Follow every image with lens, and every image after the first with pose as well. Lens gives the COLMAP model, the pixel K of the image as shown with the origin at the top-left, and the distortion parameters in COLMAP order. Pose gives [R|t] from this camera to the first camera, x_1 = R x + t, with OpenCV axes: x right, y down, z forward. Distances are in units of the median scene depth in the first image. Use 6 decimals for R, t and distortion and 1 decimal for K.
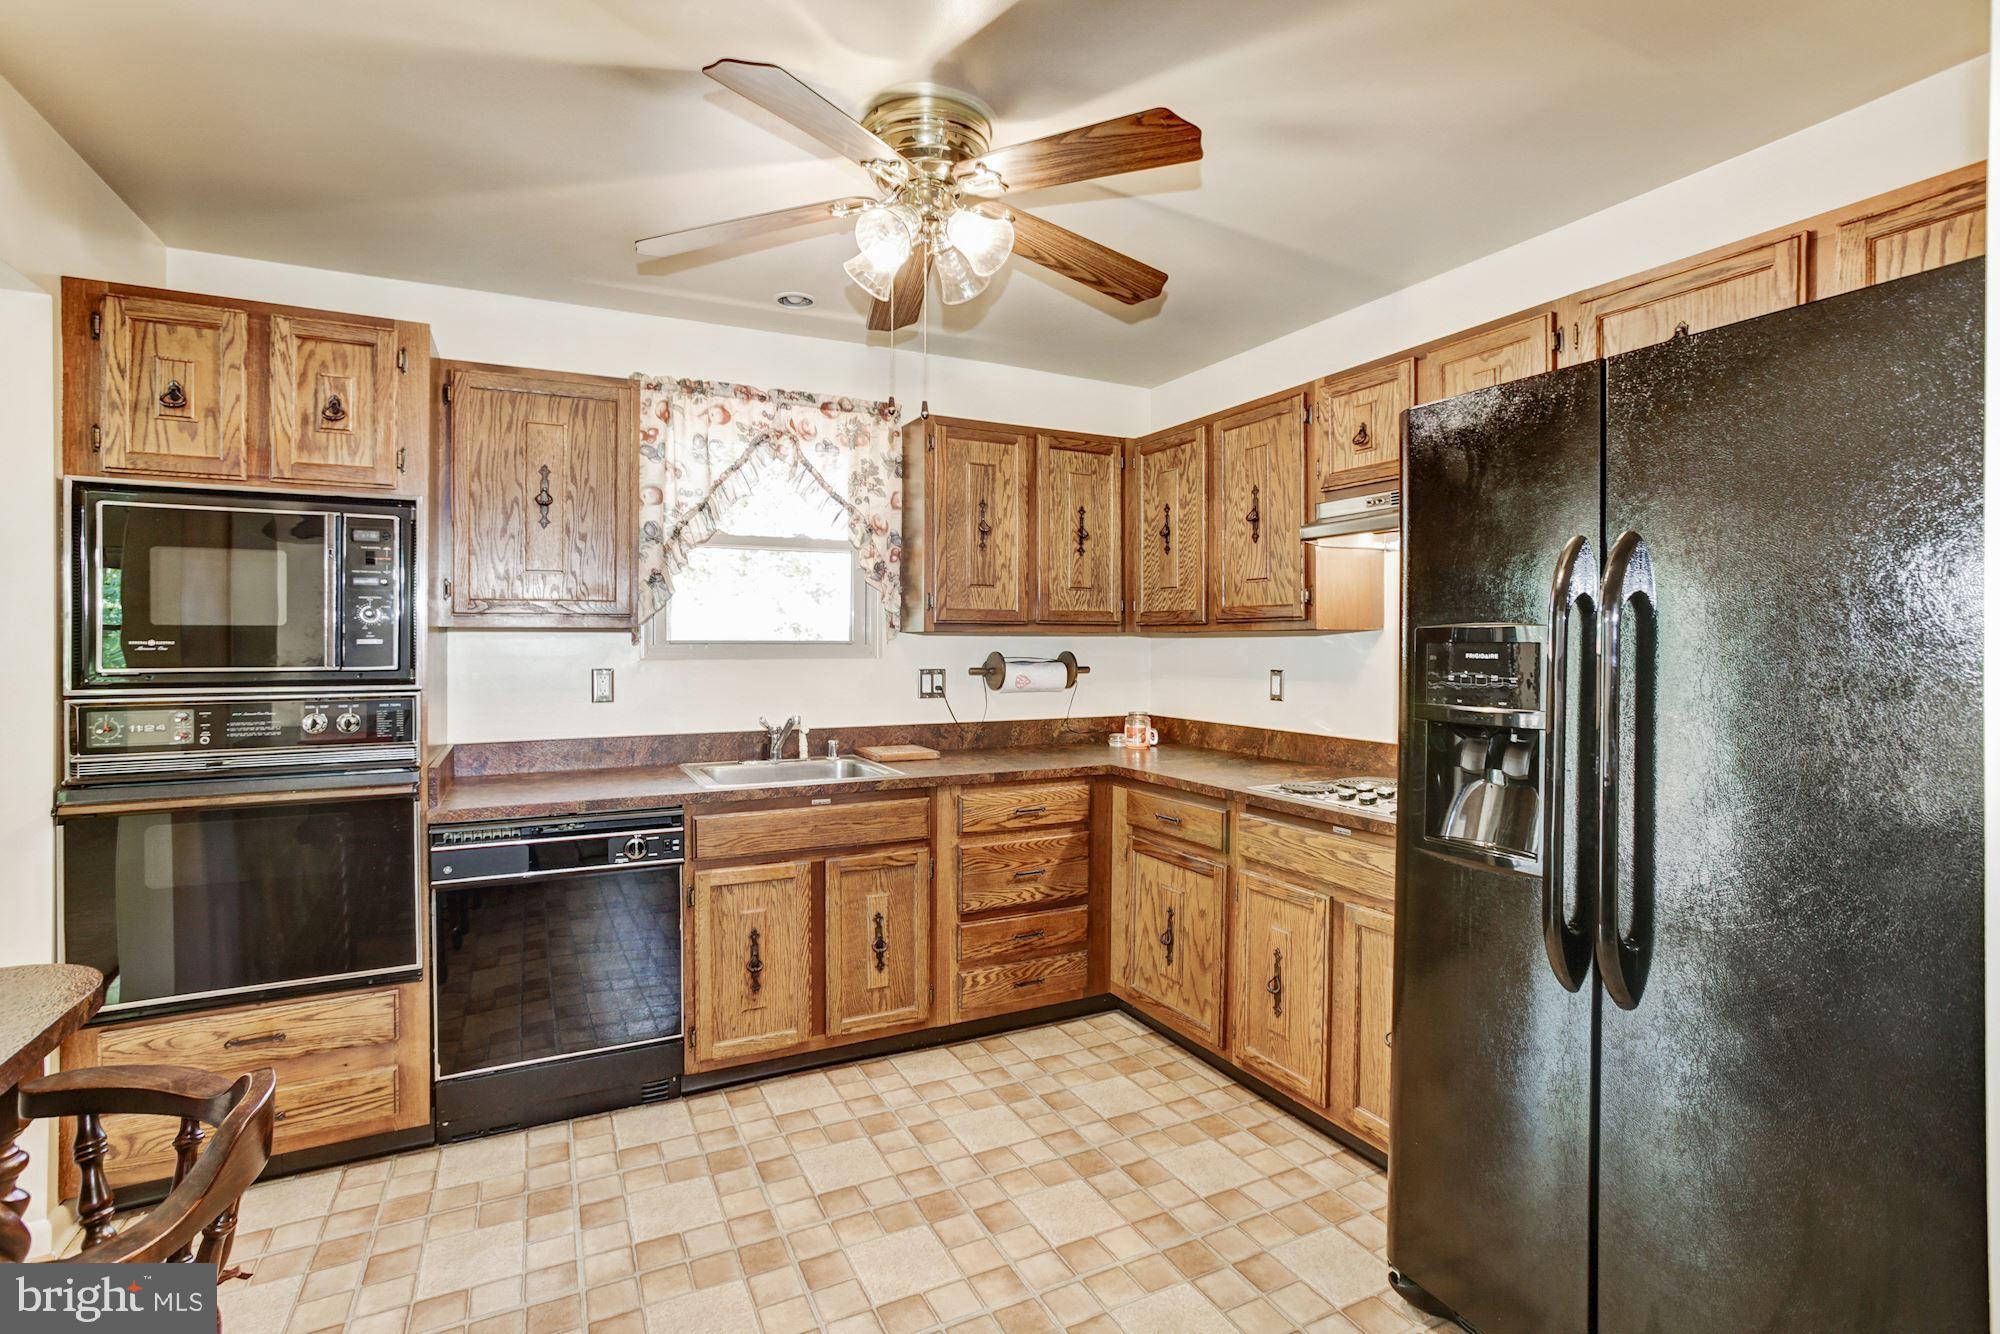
lens RADIAL K [[924.1, 0, 983.1], [0, 924.1, 655.6], [0, 0, 1]] dist [-0.004442, 0.000250]
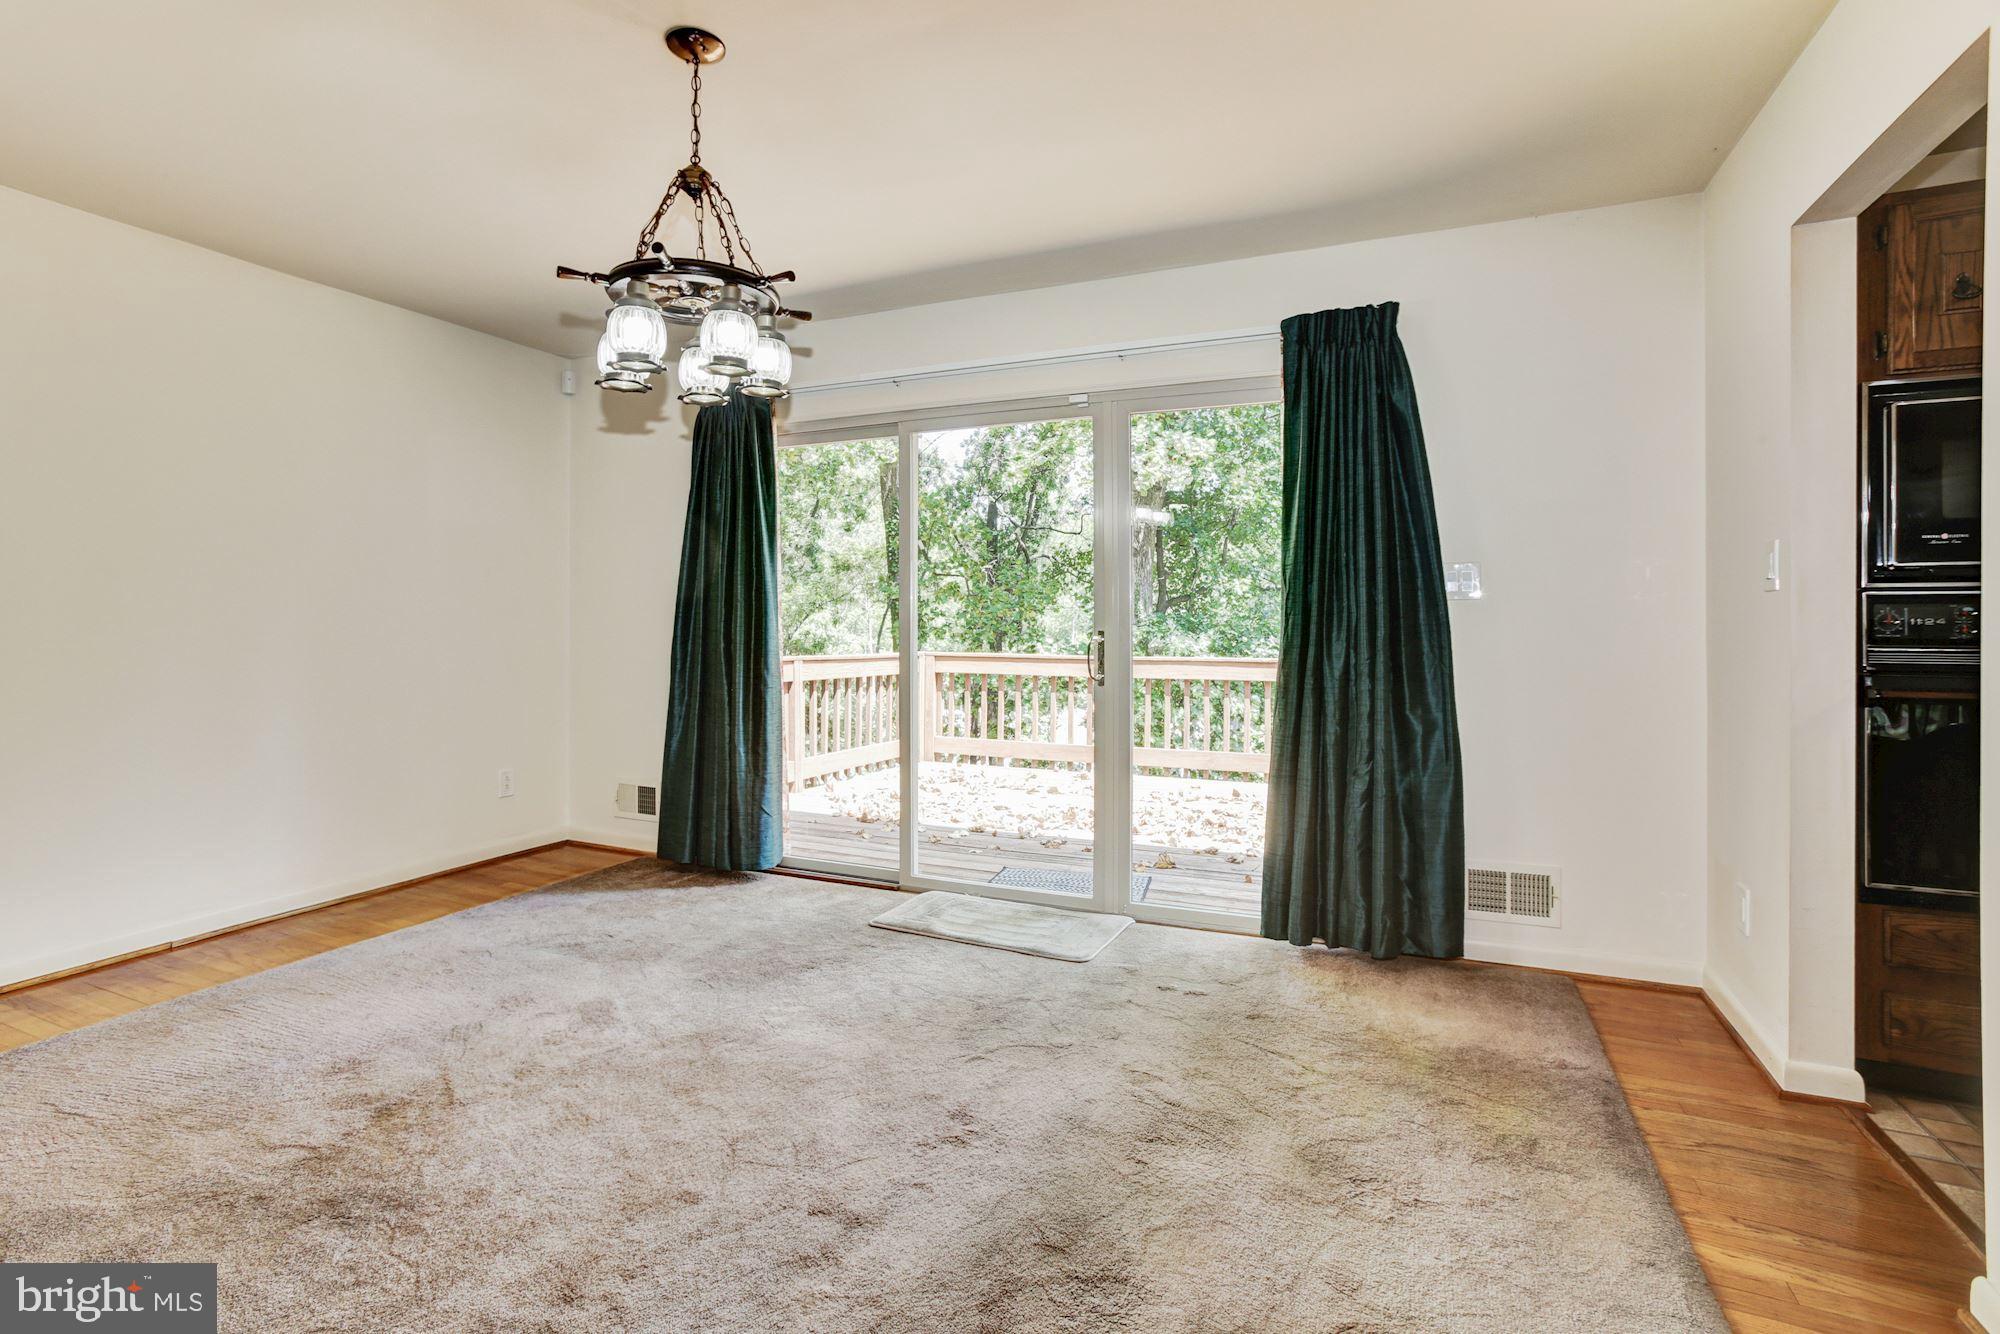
lens RADIAL K [[924.1, 0, 1003.3], [0, 924.1, 651.0], [0, 0, 1]] dist [-0.004442, 0.000250]
pose [[0.628659, 0.007323, -0.777647, -0.544940], [-0.010011, 0.999949, 0.001323, 0.086139], [0.777617, 0.006953, 0.628700, -0.309288]]
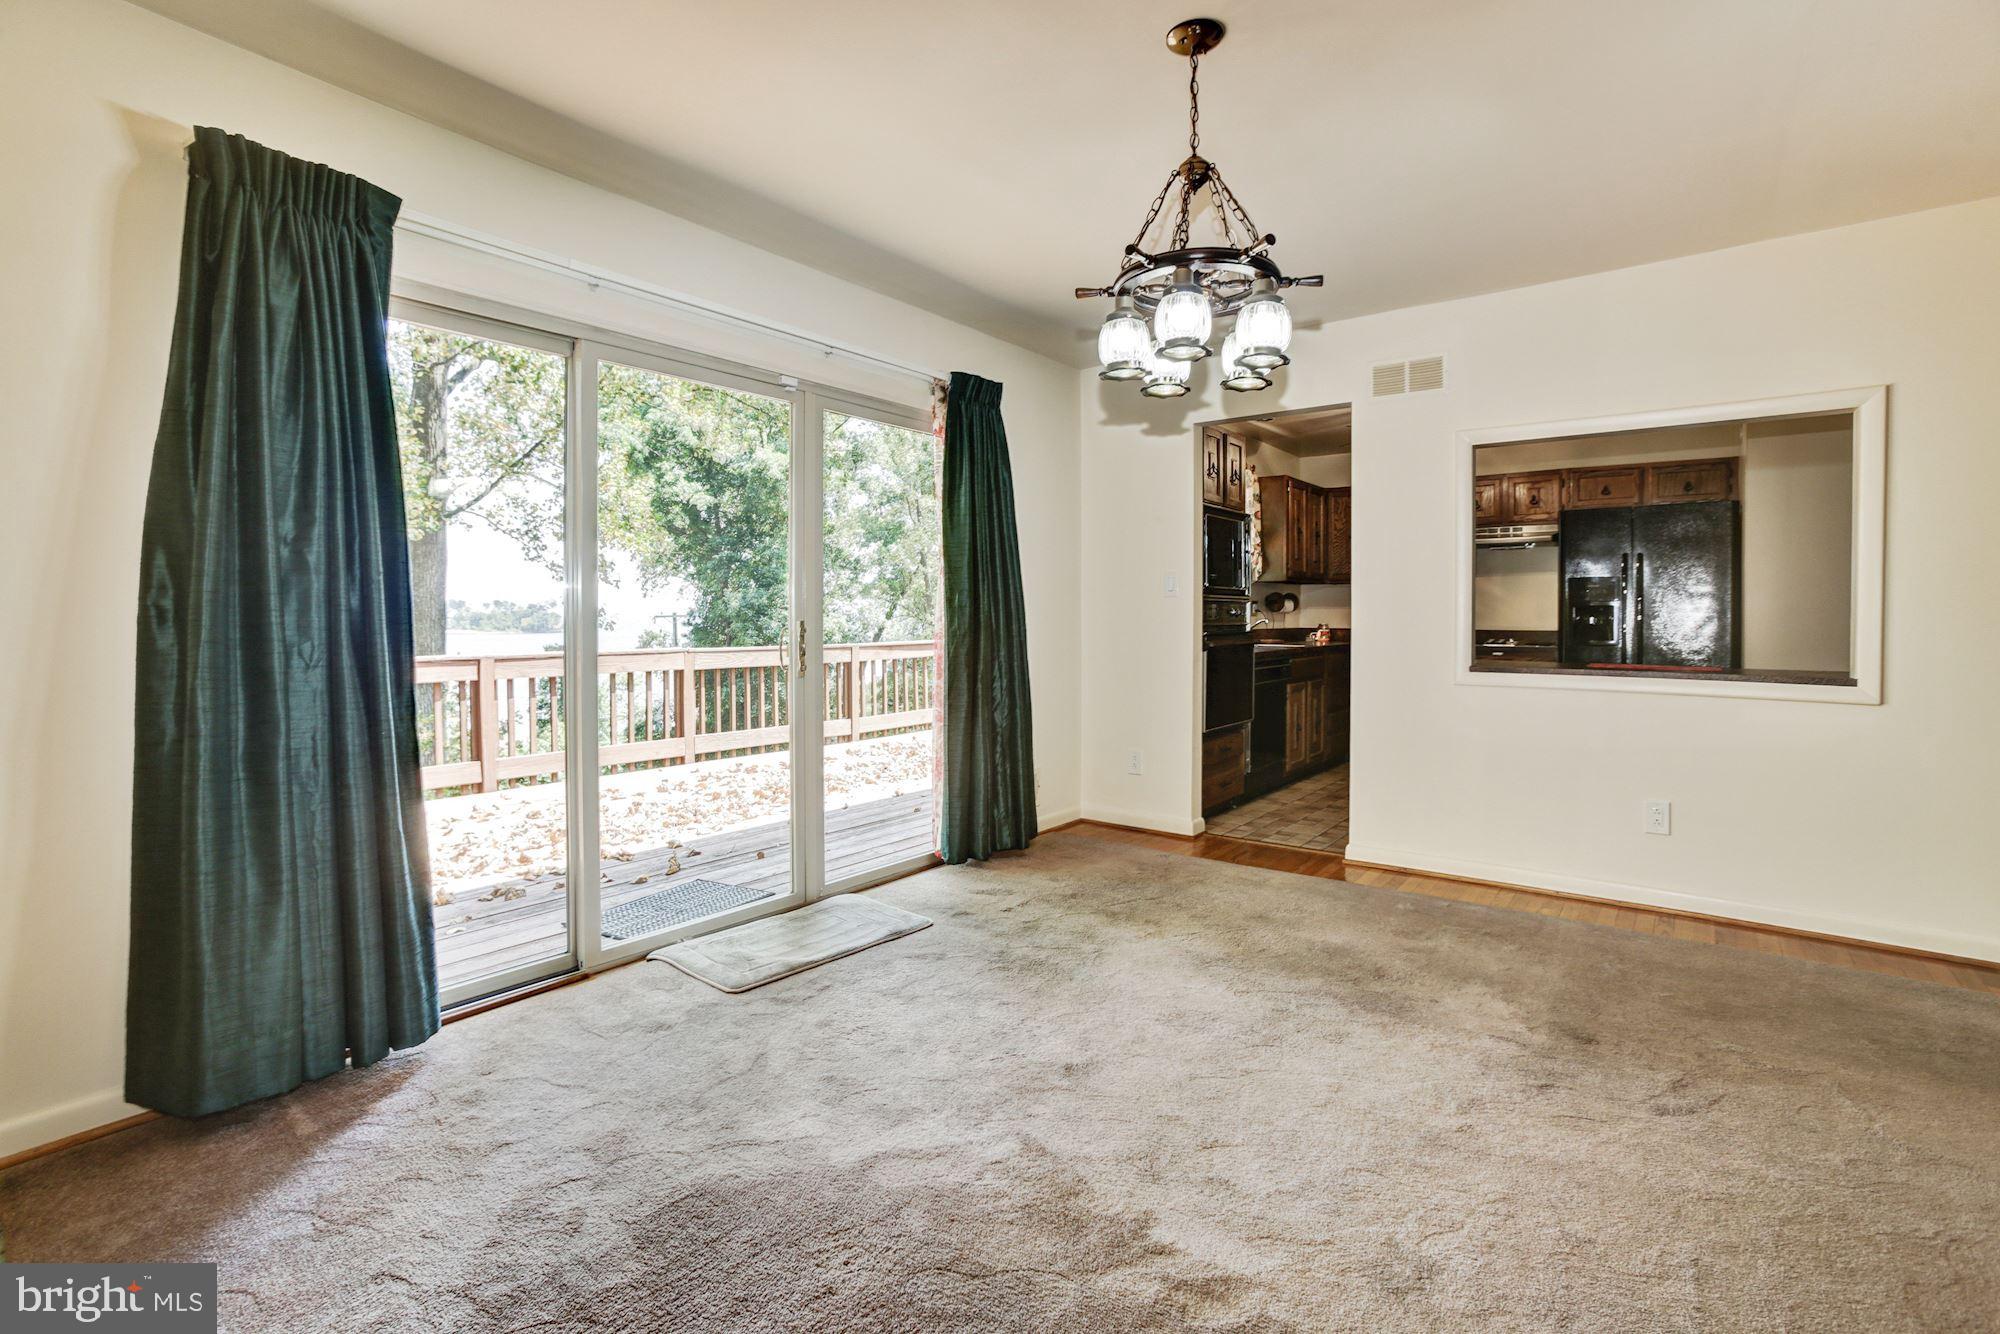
lens RADIAL K [[924.1, 0, 1004.2], [0, 924.1, 645.5], [0, 0, 1]] dist [-0.004442, 0.000250]
pose [[0.911545, -0.018714, 0.410774, -1.775496], [0.011448, 0.999732, 0.020141, 0.068283], [-0.411041, -0.013656, 0.911515, -0.688123]]
